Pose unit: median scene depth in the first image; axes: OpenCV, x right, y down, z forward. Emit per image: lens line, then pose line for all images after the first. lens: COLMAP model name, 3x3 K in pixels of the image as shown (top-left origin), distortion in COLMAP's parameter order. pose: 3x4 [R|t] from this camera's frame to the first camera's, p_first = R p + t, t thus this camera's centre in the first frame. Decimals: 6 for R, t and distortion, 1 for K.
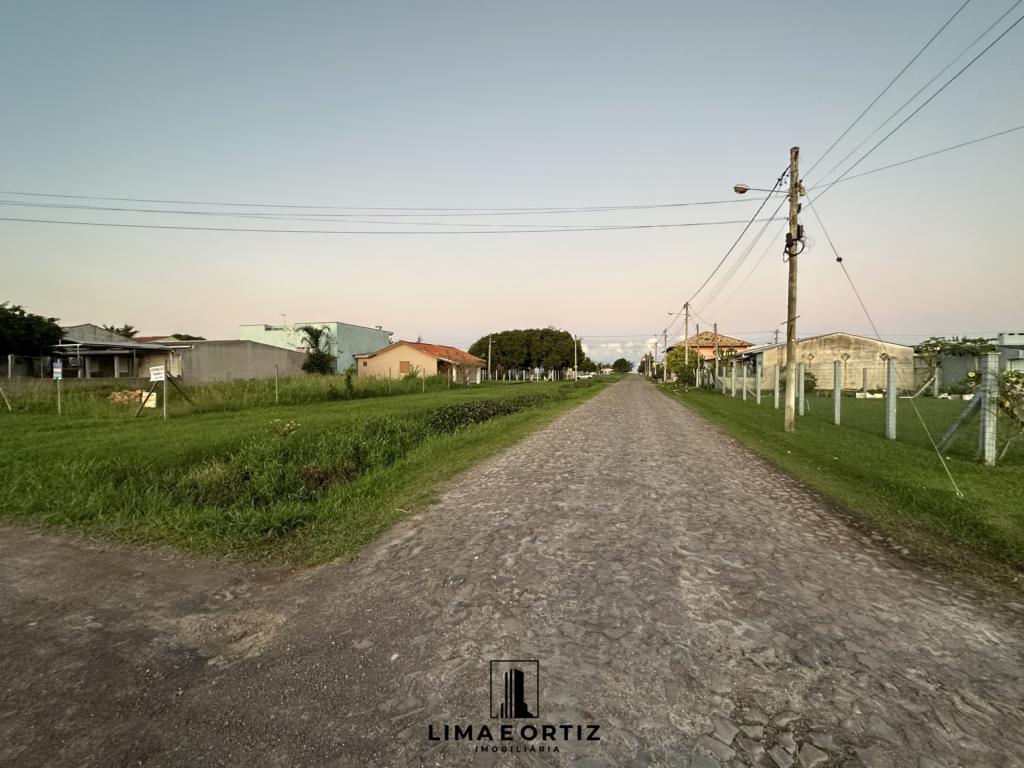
lens RADIAL K [[408.7, 0, 513.3], [0, 408.7, 381.0], [0, 0, 1]] dist [-0.000713, -0.000055]
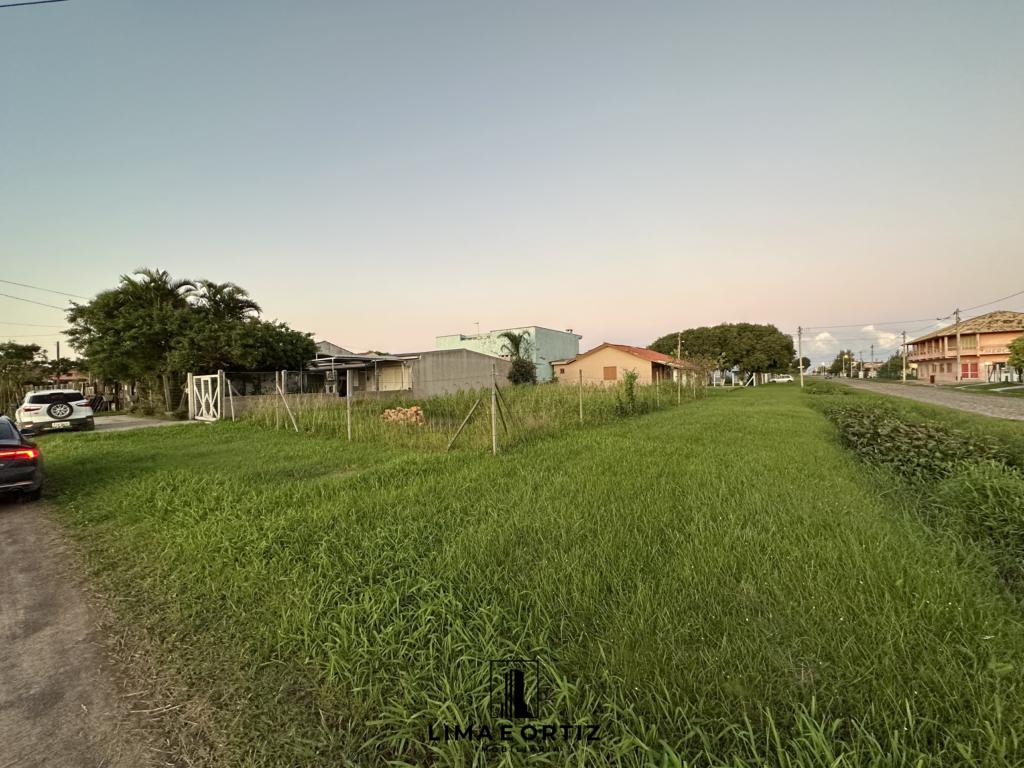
lens RADIAL K [[408.7, 0, 513.3], [0, 408.7, 381.0], [0, 0, 1]] dist [-0.000713, -0.000055]
pose [[0.949169, -0.025351, -0.313744, -1.351428], [0.019660, 0.999580, -0.021293, -0.023132], [0.314152, 0.014042, 0.949269, 0.824571]]
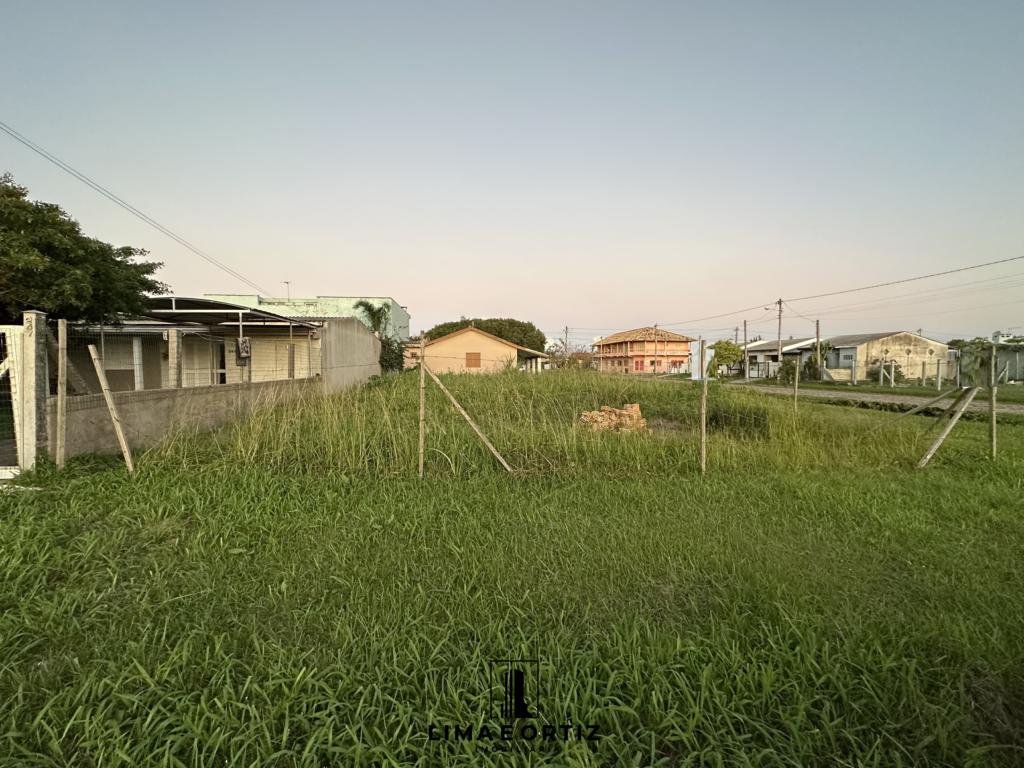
lens RADIAL K [[408.7, 0, 513.3], [0, 408.7, 381.0], [0, 0, 1]] dist [-0.000713, -0.000055]
pose [[0.921484, -0.018462, 0.387978, -3.595794], [0.011410, 0.999725, 0.020473, -0.057444], [-0.388249, -0.014439, 0.921441, 1.681544]]
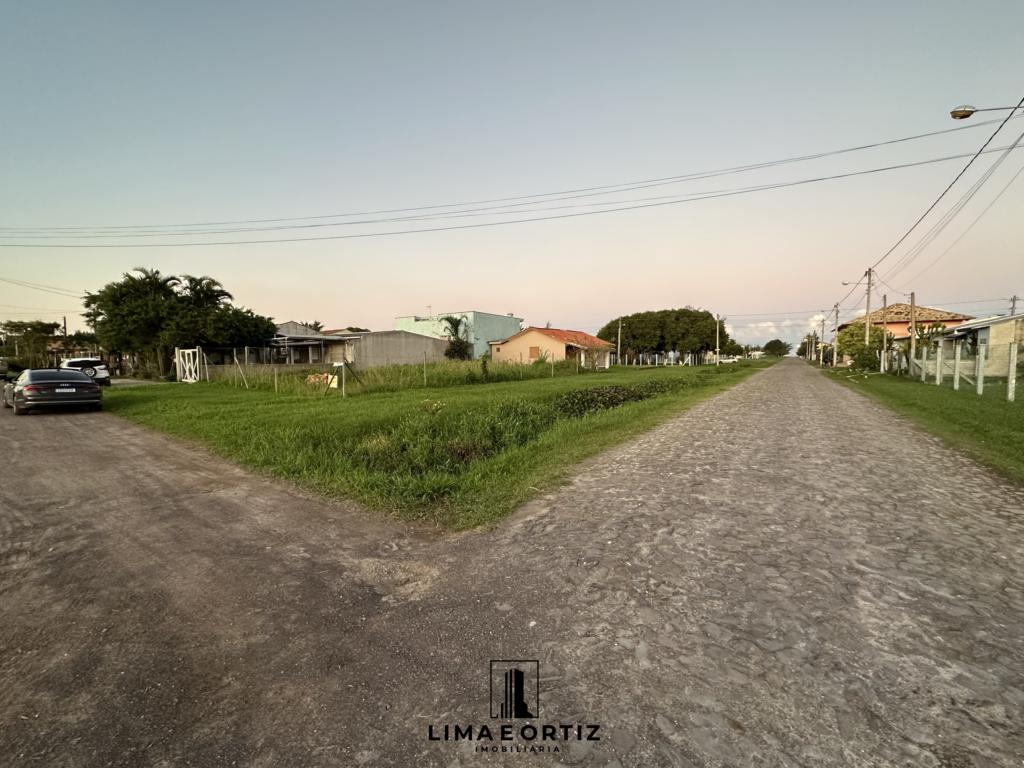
lens RADIAL K [[408.7, 0, 513.3], [0, 408.7, 381.0], [0, 0, 1]] dist [-0.000713, -0.000055]
pose [[0.952276, 0.009322, -0.305096, -0.007441], [0.001917, 0.999331, 0.036516, 0.002518], [0.305233, -0.035358, 0.951621, -0.000686]]
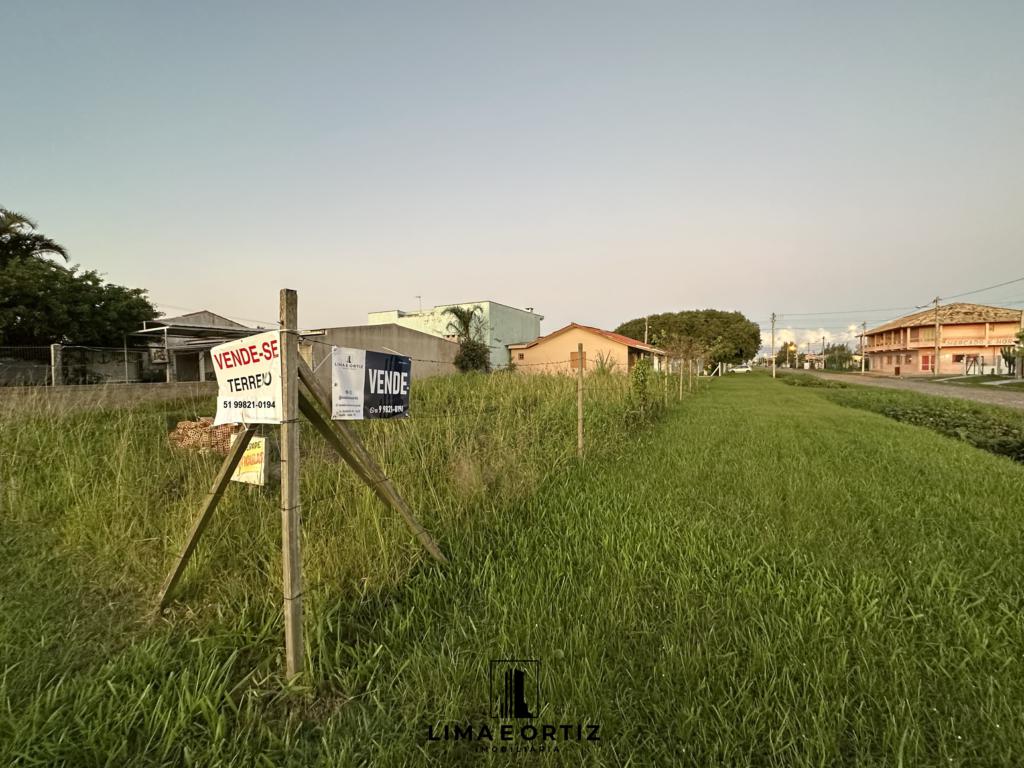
lens RADIAL K [[408.7, 0, 513.3], [0, 408.7, 381.0], [0, 0, 1]] dist [-0.000713, -0.000055]
pose [[0.978208, -0.007709, -0.207482, -1.631496], [0.010316, 0.999881, 0.011487, -0.042408], [0.207369, -0.013377, 0.978171, 1.921133]]
